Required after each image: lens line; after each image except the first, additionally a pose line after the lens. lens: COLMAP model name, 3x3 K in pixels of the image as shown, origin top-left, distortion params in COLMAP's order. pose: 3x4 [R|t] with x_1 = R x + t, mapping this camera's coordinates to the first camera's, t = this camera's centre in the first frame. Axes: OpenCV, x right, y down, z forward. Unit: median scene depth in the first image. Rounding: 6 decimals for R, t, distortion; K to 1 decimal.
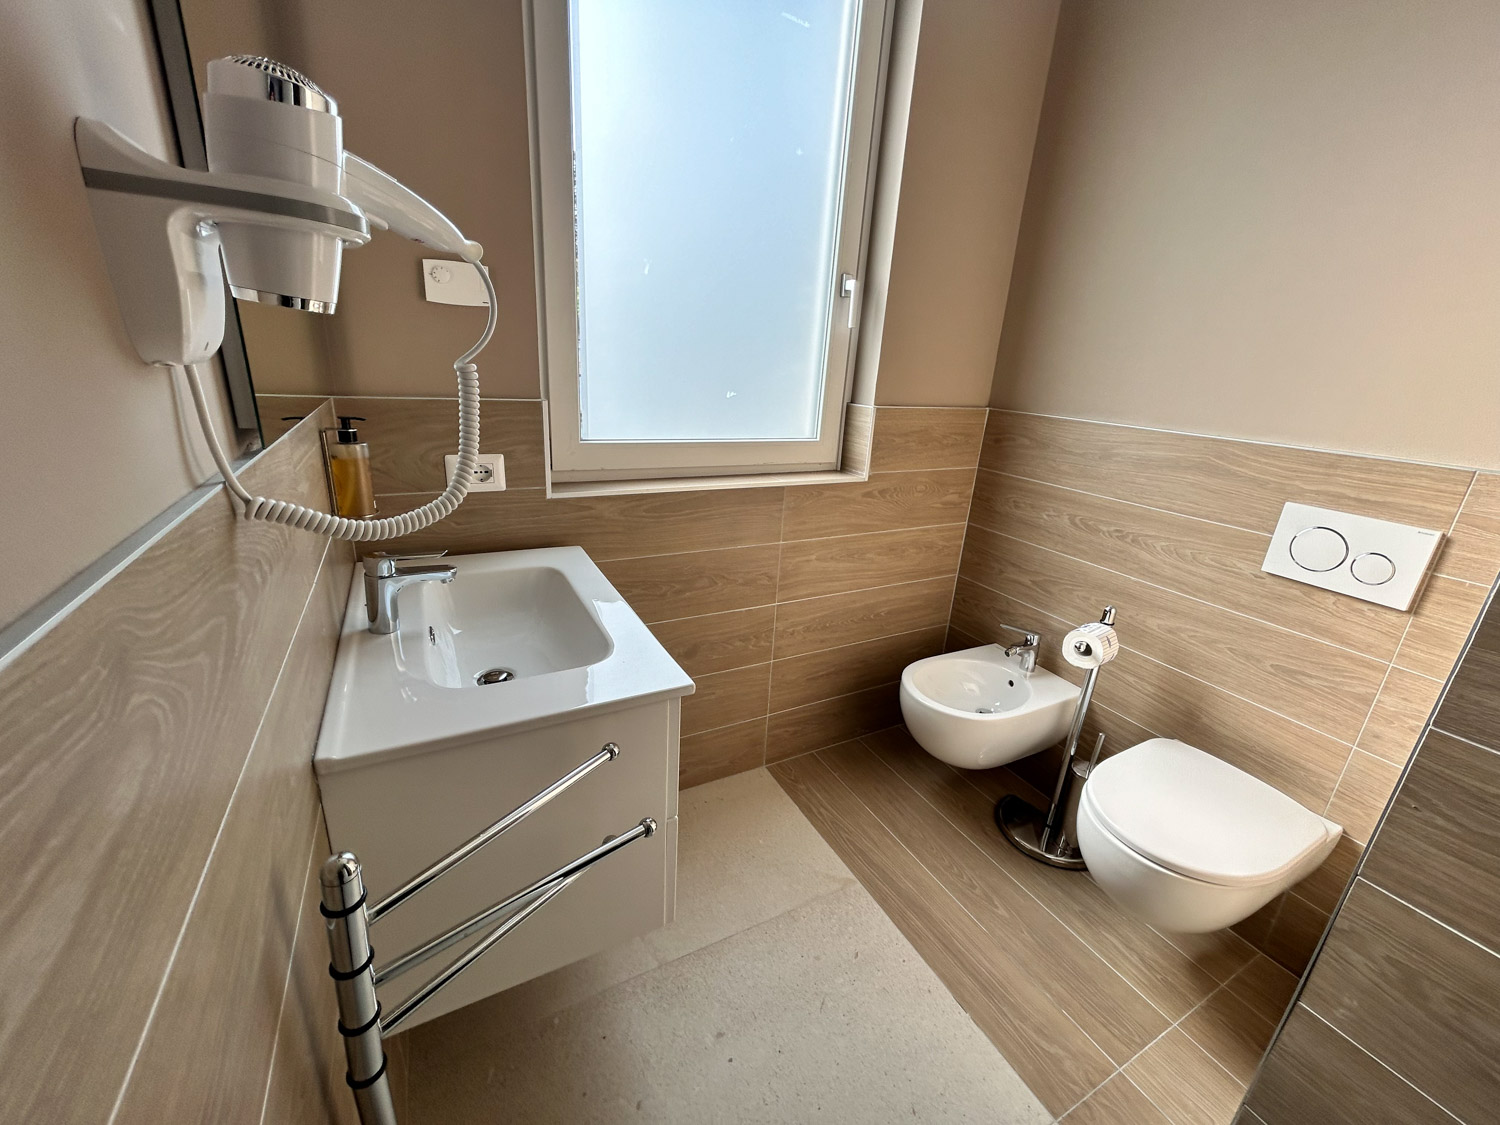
lens RADIAL K [[610.9, 0, 750.8], [0, 610.9, 562.0], [0, 0, 1]] dist [0.003296, 0.001256]
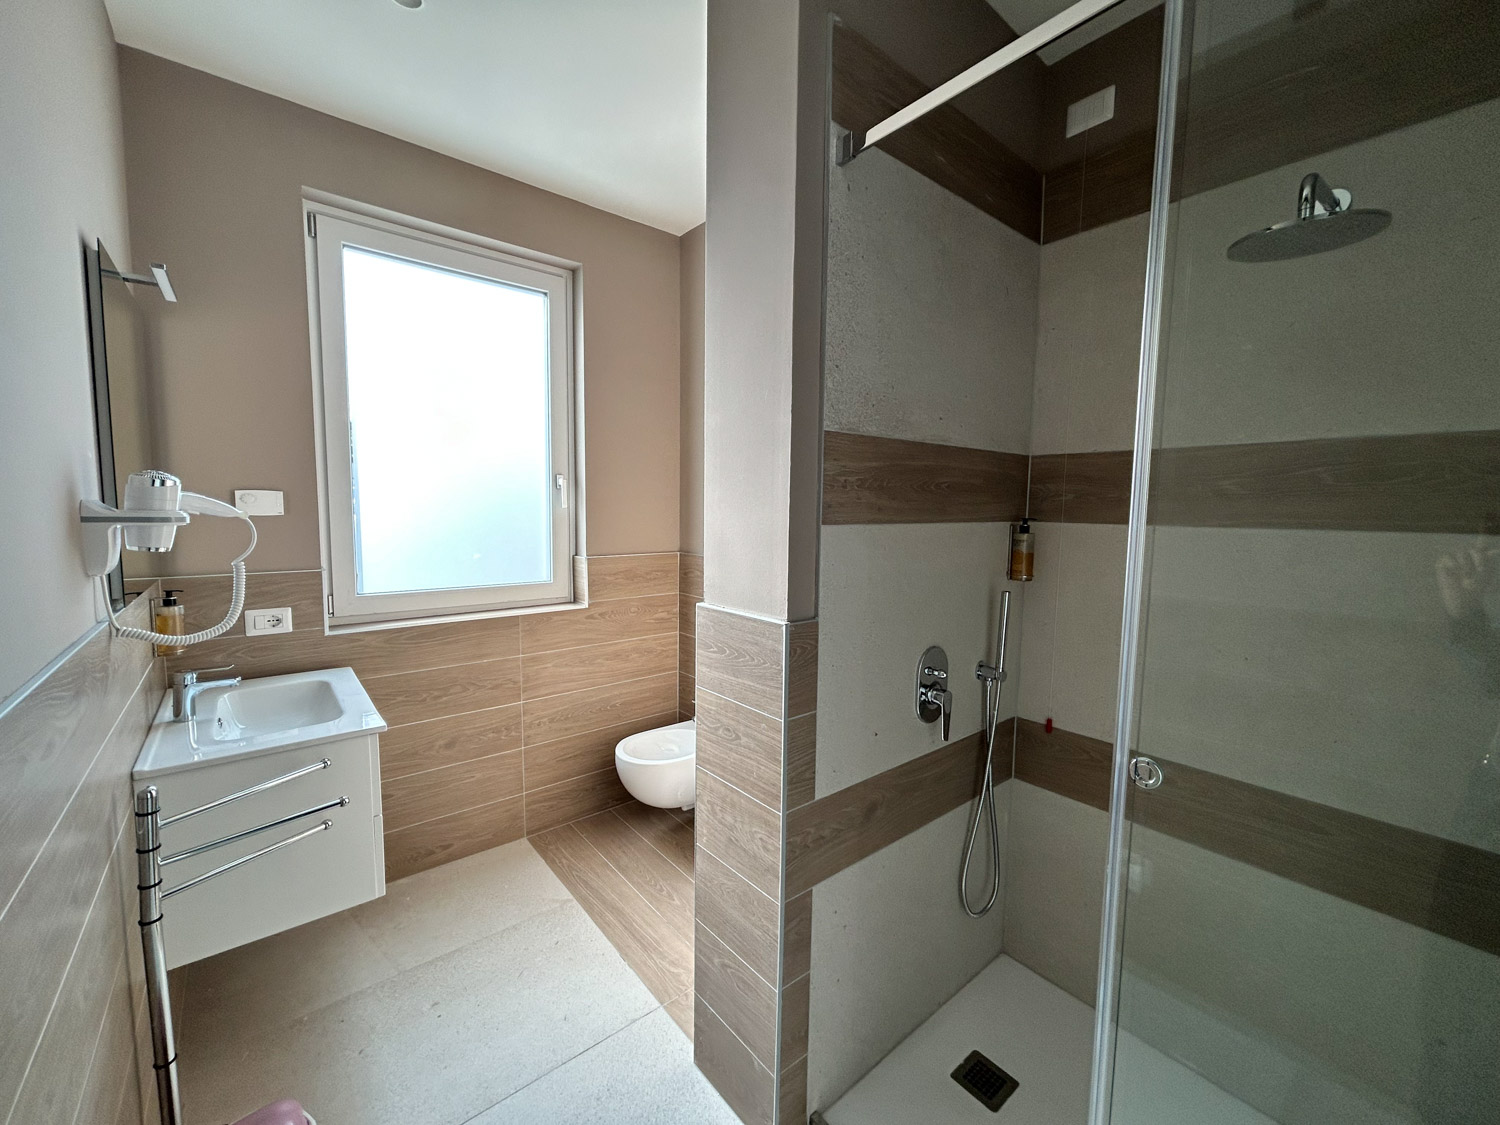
lens RADIAL K [[610.9, 0, 748.3], [0, 610.9, 561.8], [0, 0, 1]] dist [0.003296, 0.001256]
pose [[0.980066, -0.064295, 0.187979, 0.384525], [0.104797, 0.971149, -0.214215, 0.141241], [-0.168782, 0.229645, 0.958528, -0.592881]]
